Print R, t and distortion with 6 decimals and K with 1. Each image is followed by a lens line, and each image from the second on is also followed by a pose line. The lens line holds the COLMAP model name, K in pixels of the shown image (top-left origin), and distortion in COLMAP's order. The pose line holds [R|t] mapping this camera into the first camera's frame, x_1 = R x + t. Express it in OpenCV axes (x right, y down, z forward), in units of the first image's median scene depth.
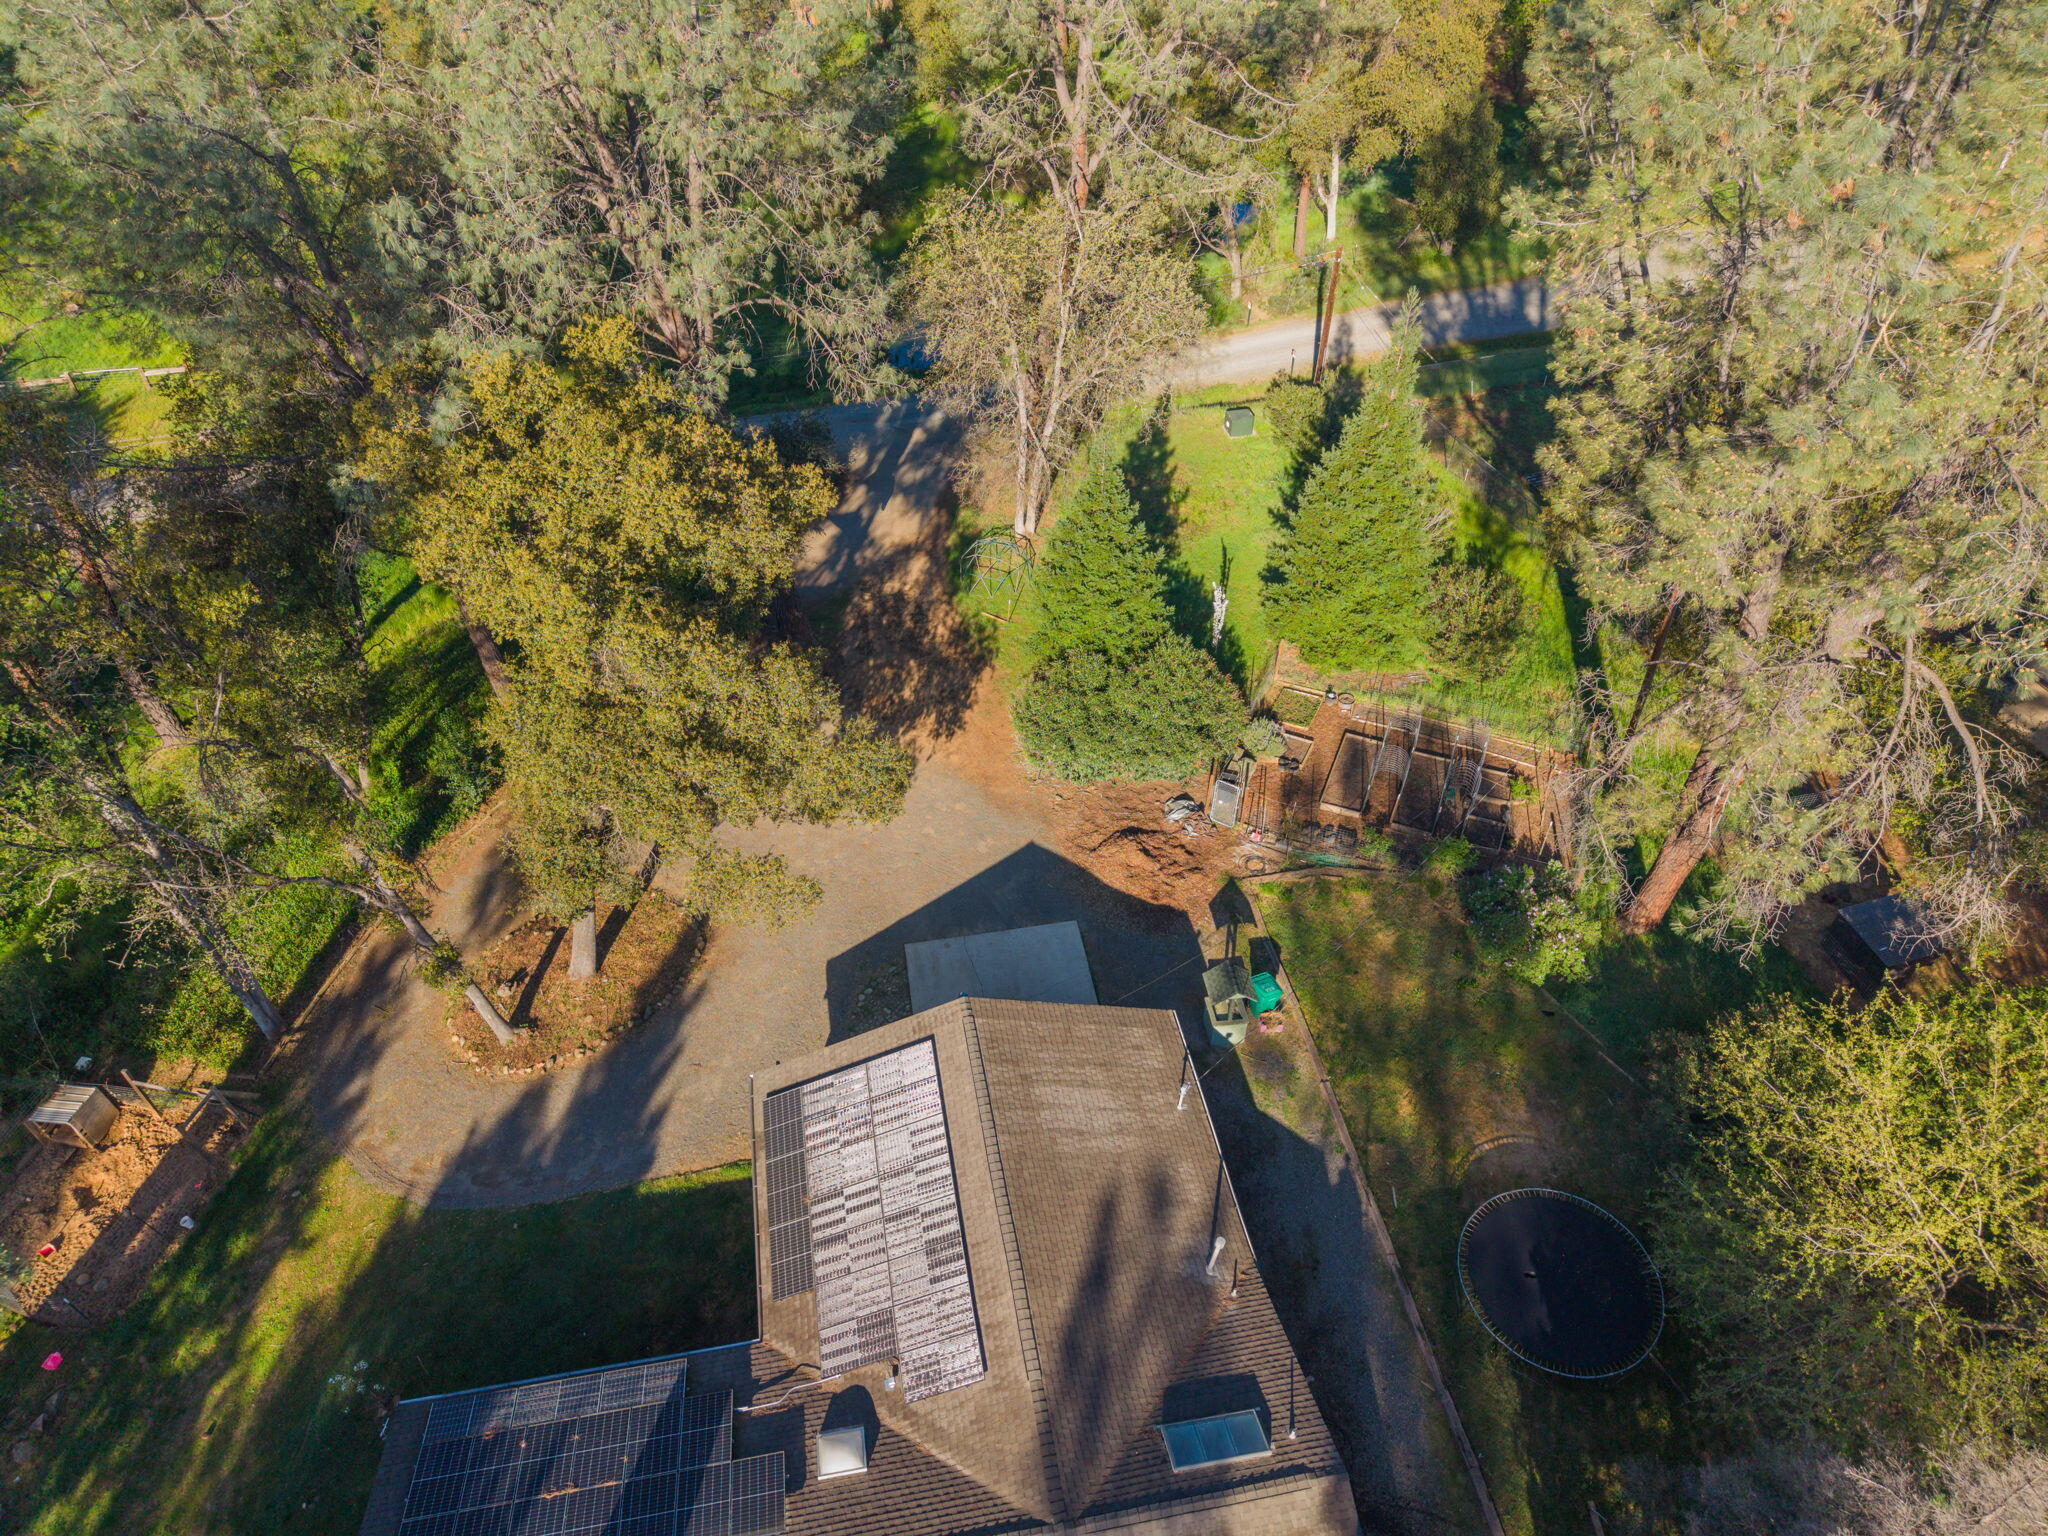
lens RADIAL K [[1364.3, 0, 1016.1], [0, 1364.3, 766.1], [0, 0, 1]] dist [0.017429, -0.016321]
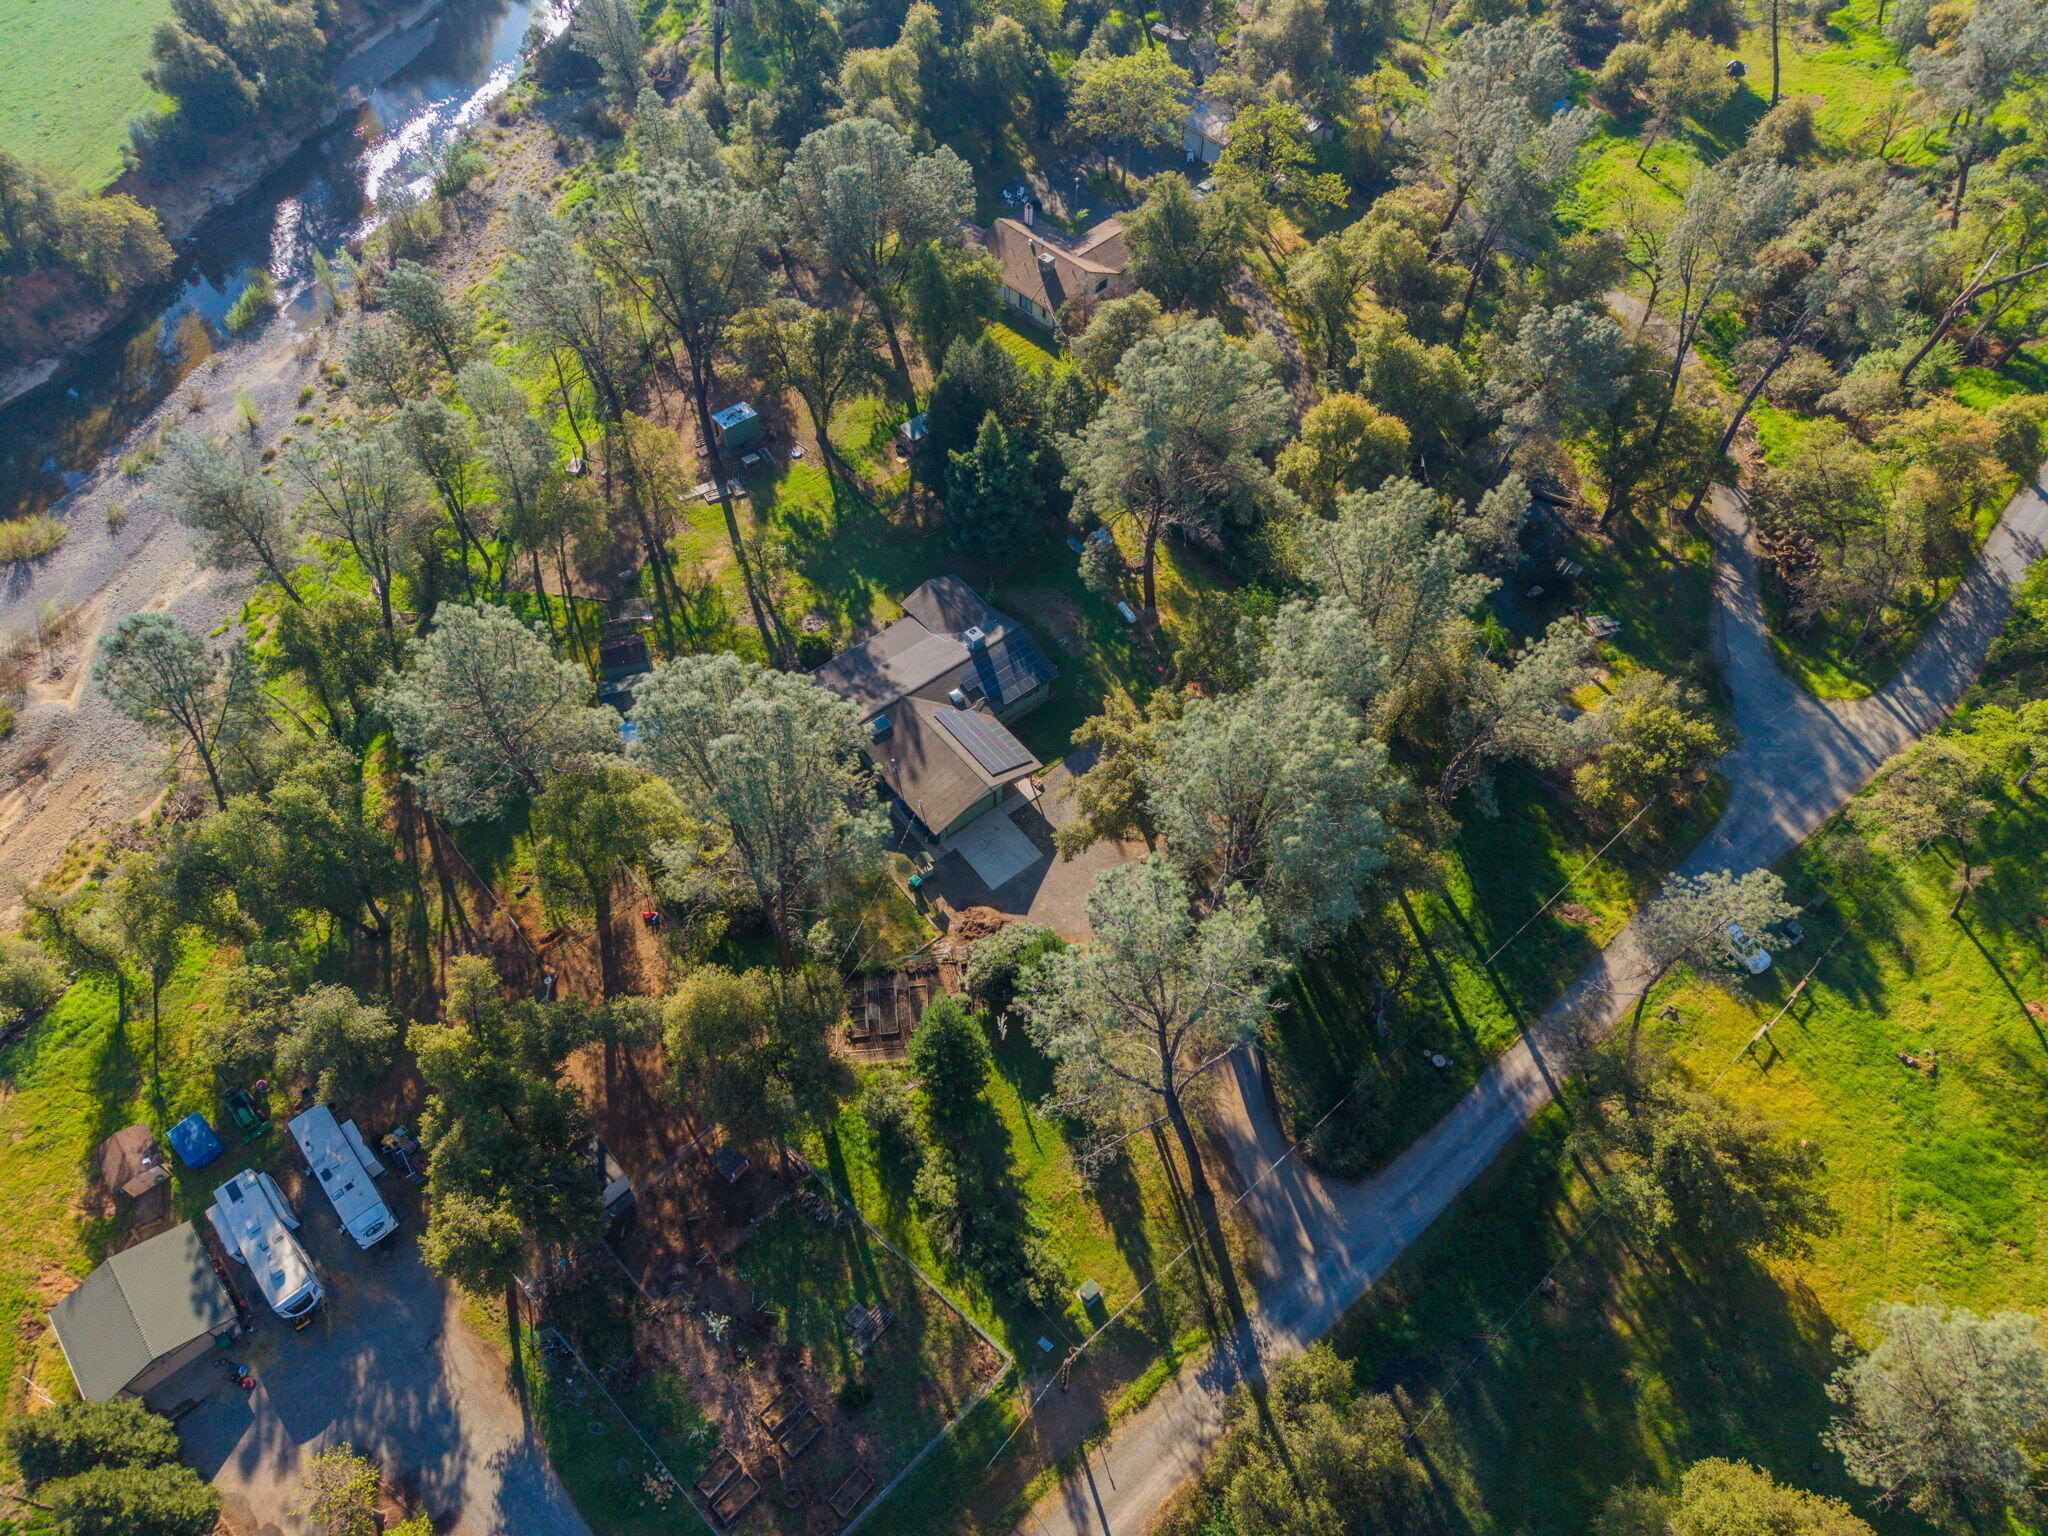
lens RADIAL K [[1364.3, 0, 1024.3], [0, 1364.3, 760.1], [0, 0, 1]] dist [0.017429, -0.016321]
pose [[-0.880678, 0.382899, -0.278917, 0.615107], [-0.320058, -0.046869, 0.946238, -2.335384], [0.349241, 0.922601, 0.163826, 0.360050]]
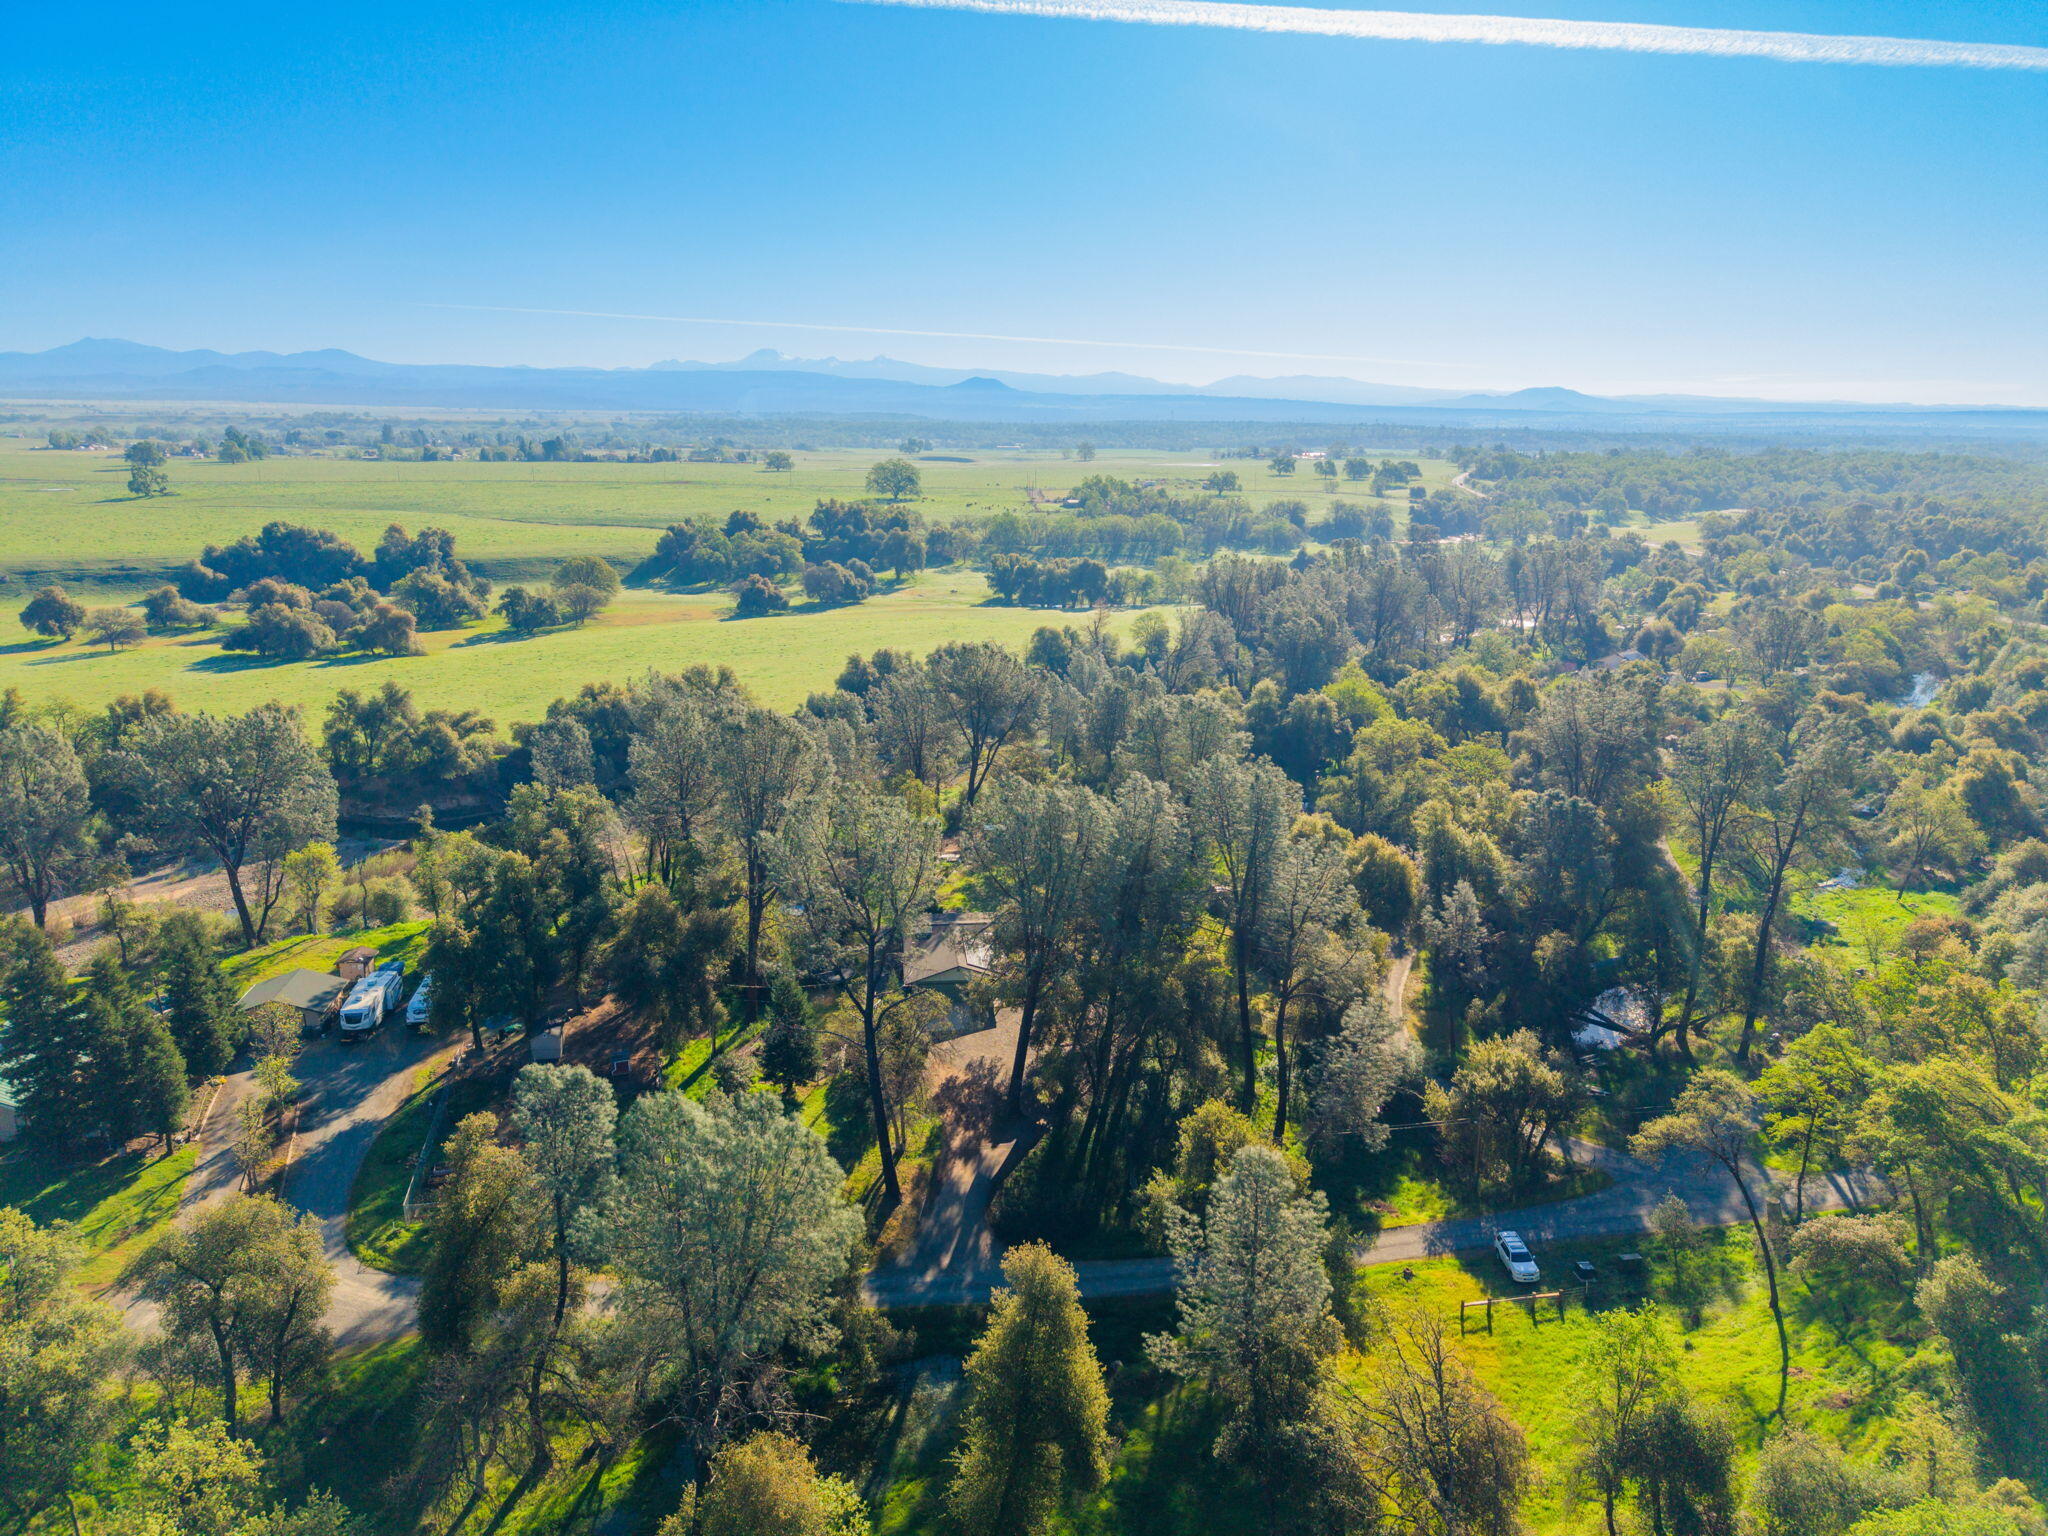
lens RADIAL K [[1364.3, 0, 1026.8], [0, 1364.3, 772.9], [0, 0, 1]] dist [0.017429, -0.016321]
pose [[-0.997738, -0.022847, 0.063215, -0.398811], [0.041170, 0.535705, 0.843401, -2.933301], [-0.053134, 0.844096, -0.533553, 2.183131]]
